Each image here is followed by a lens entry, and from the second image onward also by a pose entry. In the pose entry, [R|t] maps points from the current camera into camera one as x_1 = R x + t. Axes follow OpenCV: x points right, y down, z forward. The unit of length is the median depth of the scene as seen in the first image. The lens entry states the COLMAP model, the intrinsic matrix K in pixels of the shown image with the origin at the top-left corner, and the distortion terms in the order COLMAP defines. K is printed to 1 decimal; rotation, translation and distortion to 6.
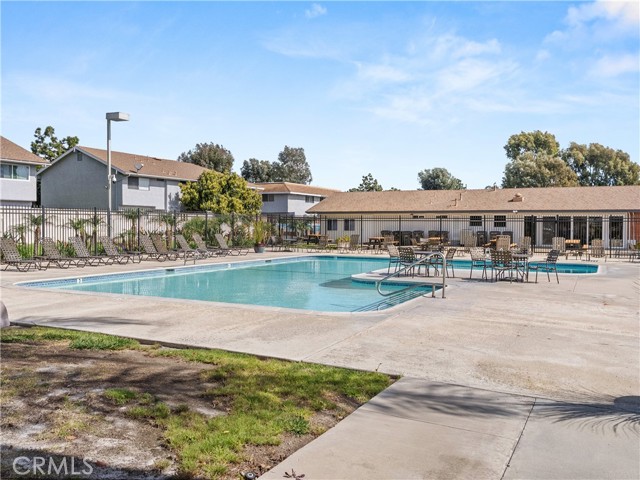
lens RADIAL K [[572.2, 0, 320.3], [0, 572.2, 239.2], [0, 0, 1]] dist [0.020064, -0.017313]
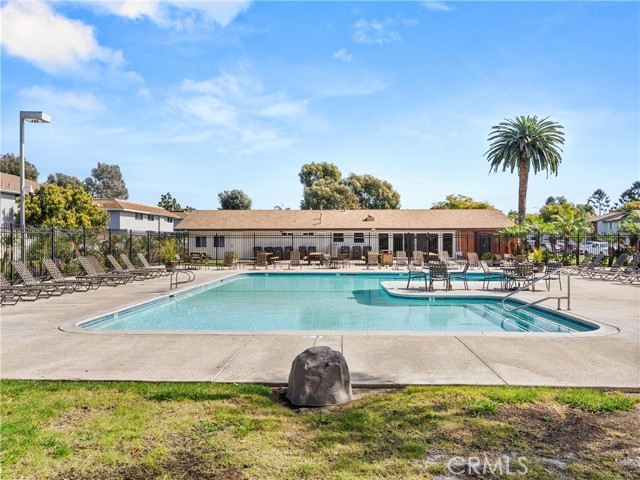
lens RADIAL K [[510.7, 0, 320.2], [0, 510.7, 237.8], [0, 0, 1]] dist [0.005828, -0.003024]
pose [[0.910884, -0.004243, 0.412641, -0.140627], [0.016914, 0.999491, -0.027060, -0.003514], [-0.412316, 0.031628, 0.910492, 0.071722]]
